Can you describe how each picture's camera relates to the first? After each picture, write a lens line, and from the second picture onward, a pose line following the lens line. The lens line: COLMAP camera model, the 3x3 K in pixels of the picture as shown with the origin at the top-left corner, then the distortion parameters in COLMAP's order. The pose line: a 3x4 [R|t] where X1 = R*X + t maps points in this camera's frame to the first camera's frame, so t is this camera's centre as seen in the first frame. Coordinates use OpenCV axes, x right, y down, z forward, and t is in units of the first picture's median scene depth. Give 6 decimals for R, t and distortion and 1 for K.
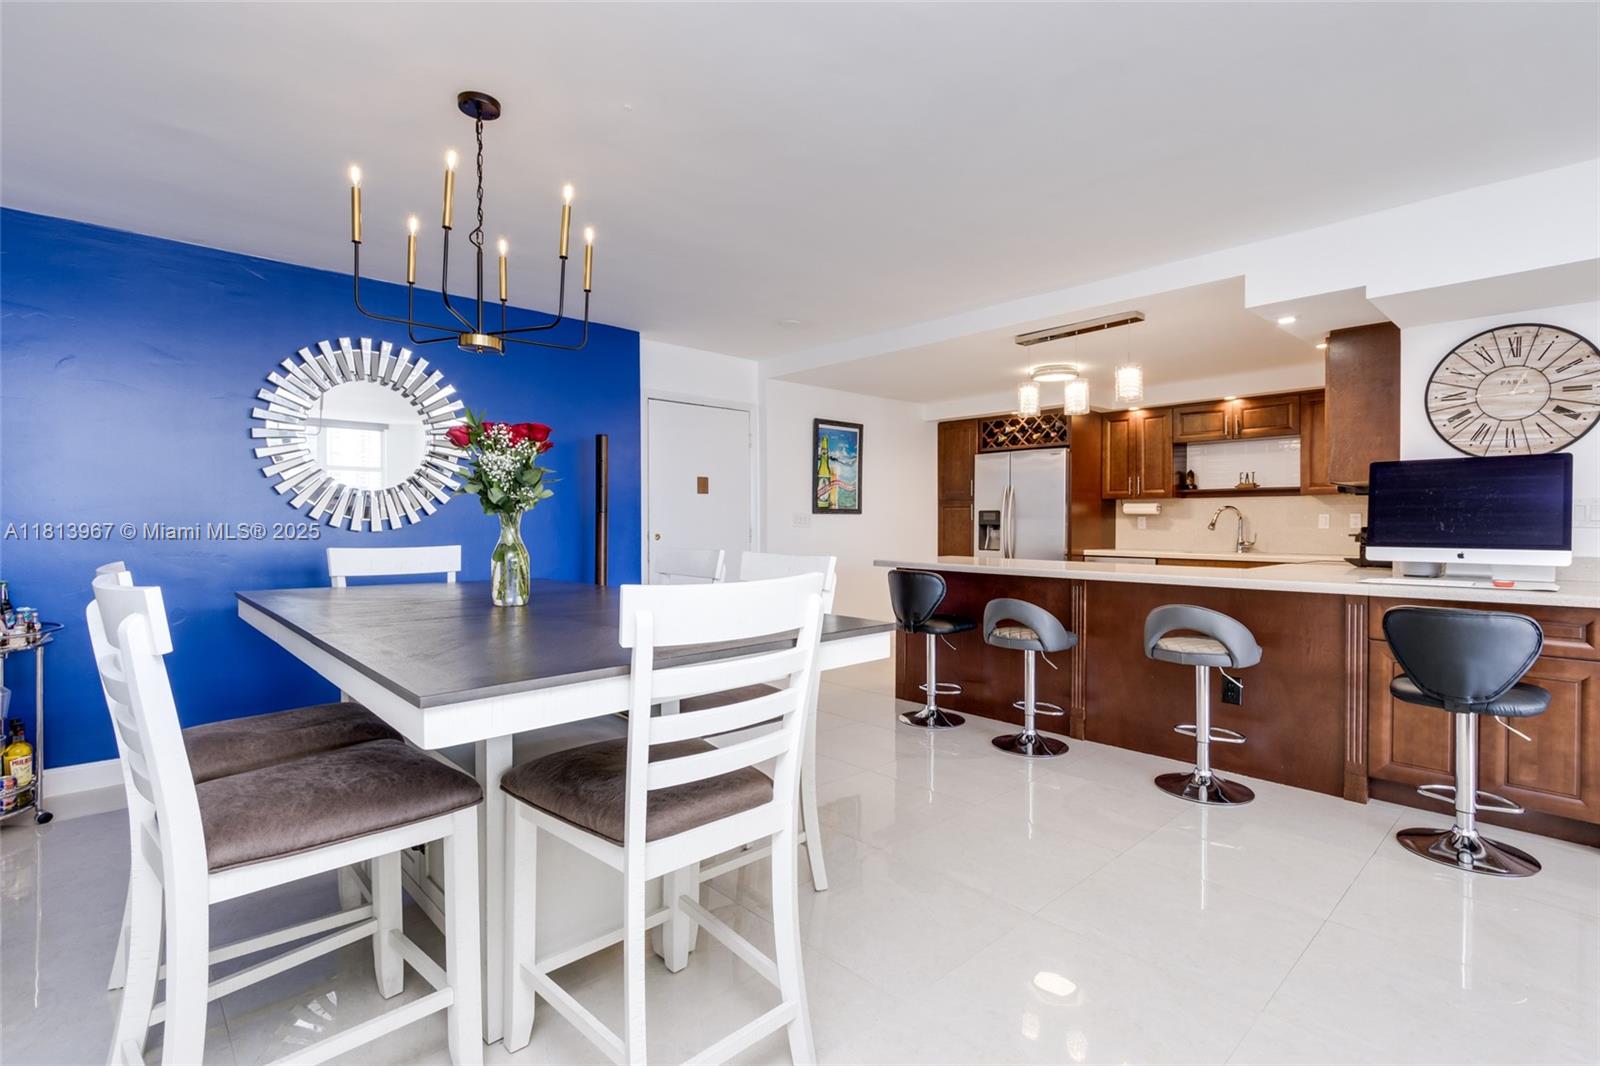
lens RADIAL K [[731.9, 0, 802.5], [0, 731.9, 527.1], [0, 0, 1]] dist [0.003214, -0.000105]
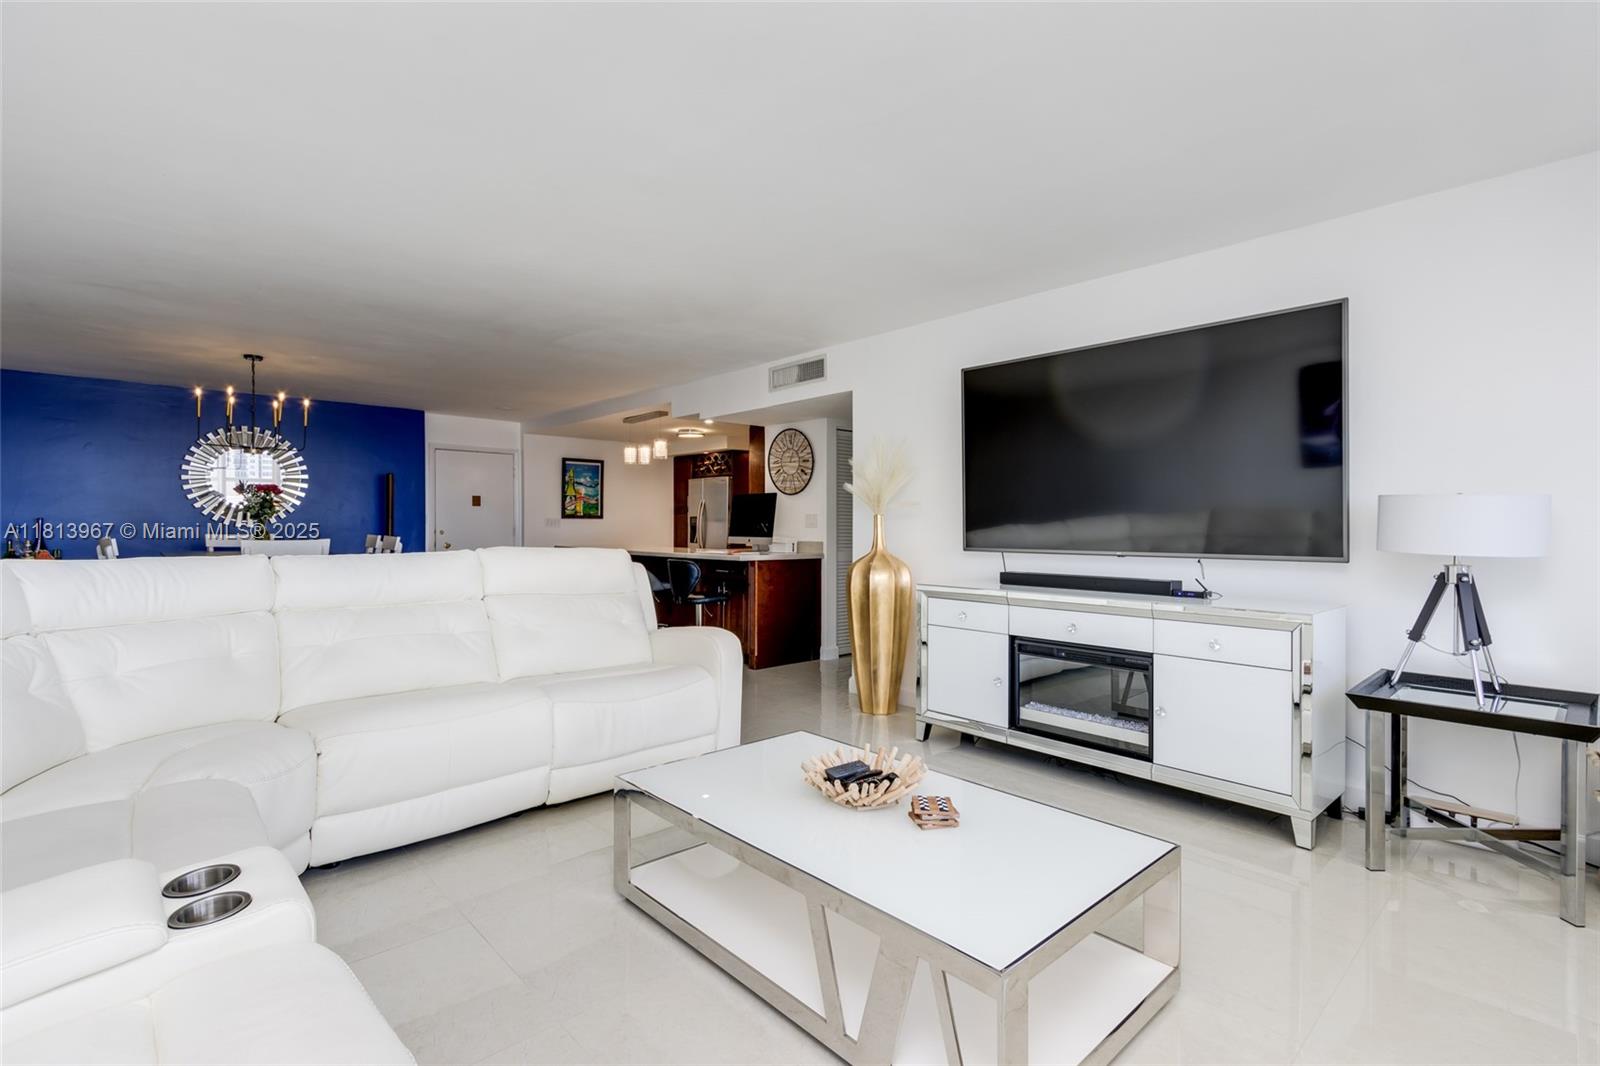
lens RADIAL K [[731.9, 0, 801.3], [0, 731.9, 530.3], [0, 0, 1]] dist [0.003214, -0.000105]
pose [[0.999936, 0.004158, -0.010568, 0.538093], [-0.004161, 0.999991, -0.000300, 0.004632], [0.010567, 0.000344, 0.999944, -0.548070]]
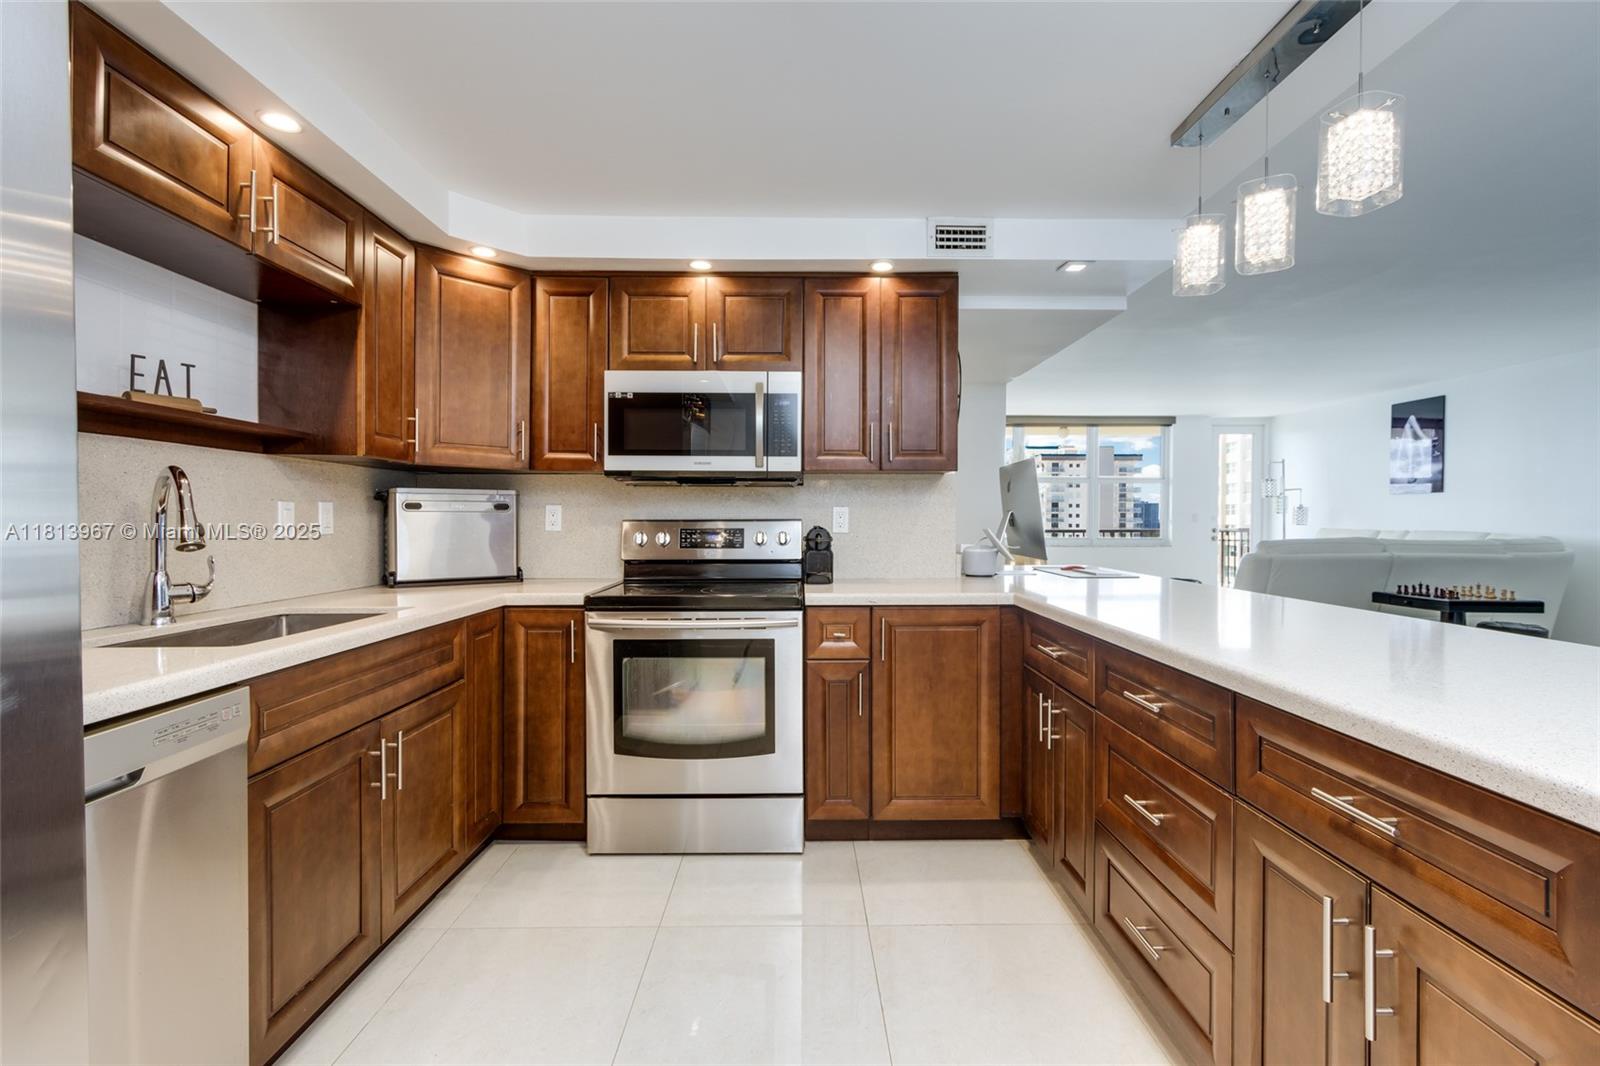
lens RADIAL K [[731.9, 0, 798.5], [0, 731.9, 527.3], [0, 0, 1]] dist [0.003214, -0.000105]
pose [[-0.734082, -0.007282, 0.679022, 0.196115], [0.005585, 0.999844, 0.016760, -0.007925], [-0.679038, 0.016095, -0.733927, 1.013772]]
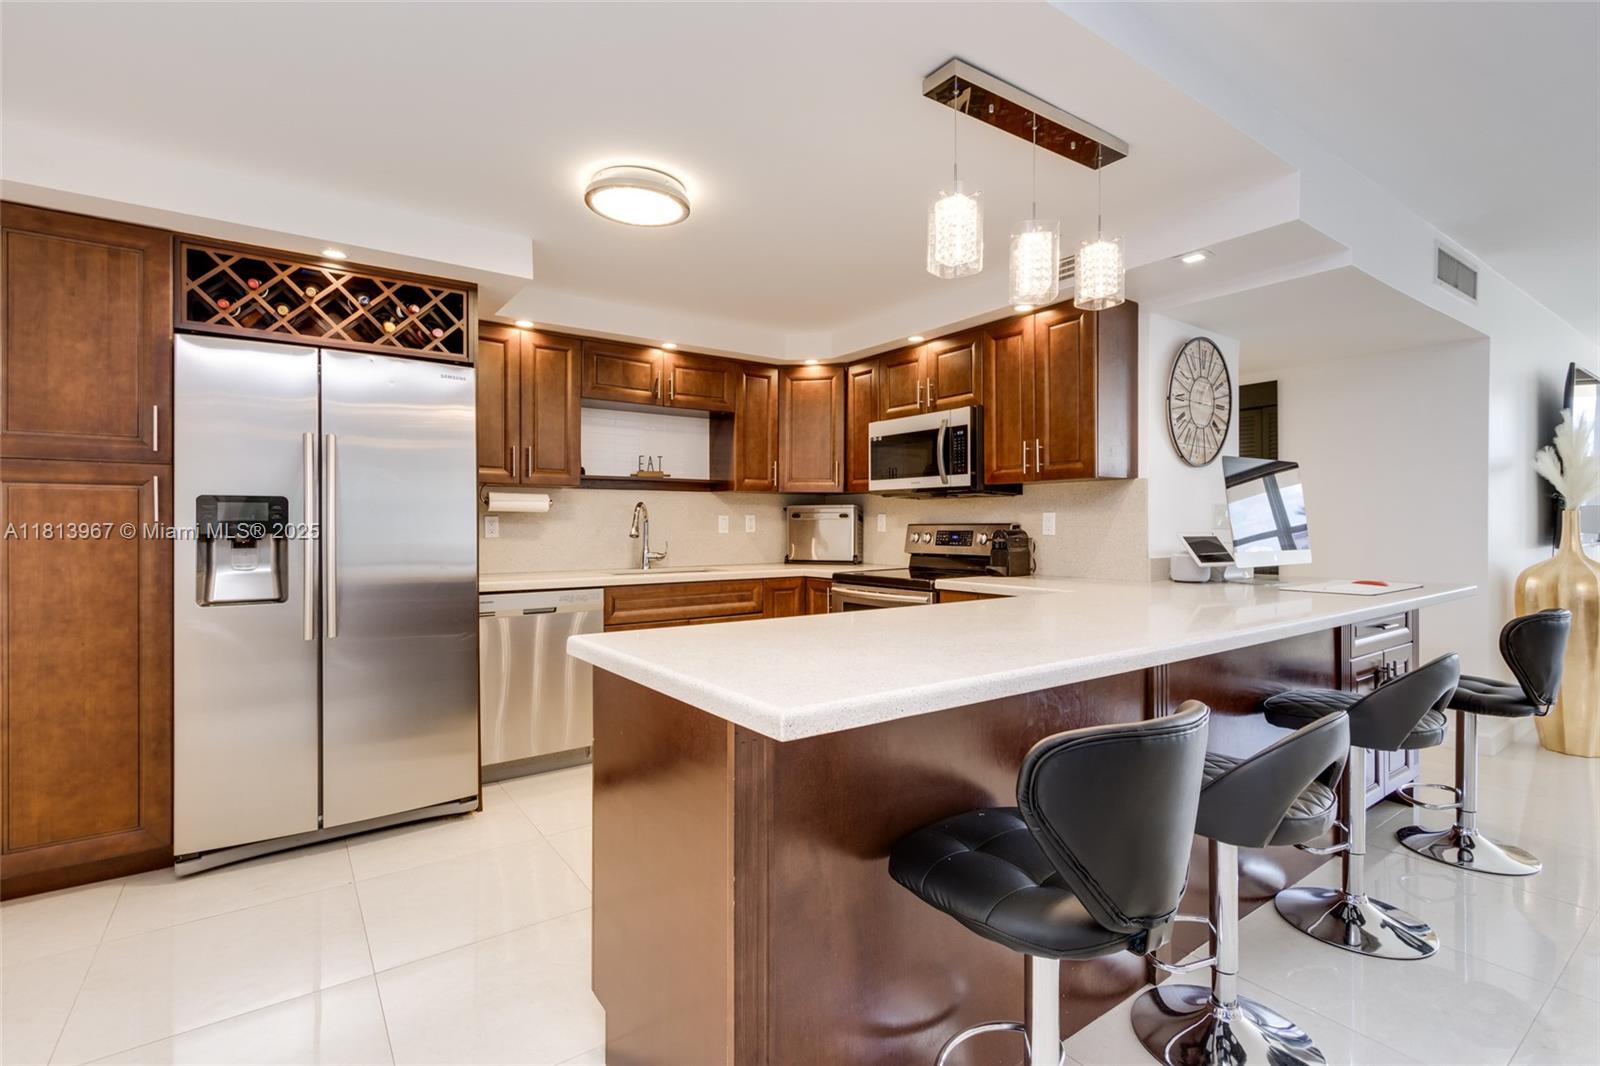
lens RADIAL K [[731.9, 0, 802.0], [0, 731.9, 527.5], [0, 0, 1]] dist [0.003214, -0.000105]
pose [[0.129812, -0.002904, 0.991534, -0.079354], [0.010992, 0.999938, 0.001490, -0.004264], [-0.991478, 0.010705, 0.129835, 0.738485]]
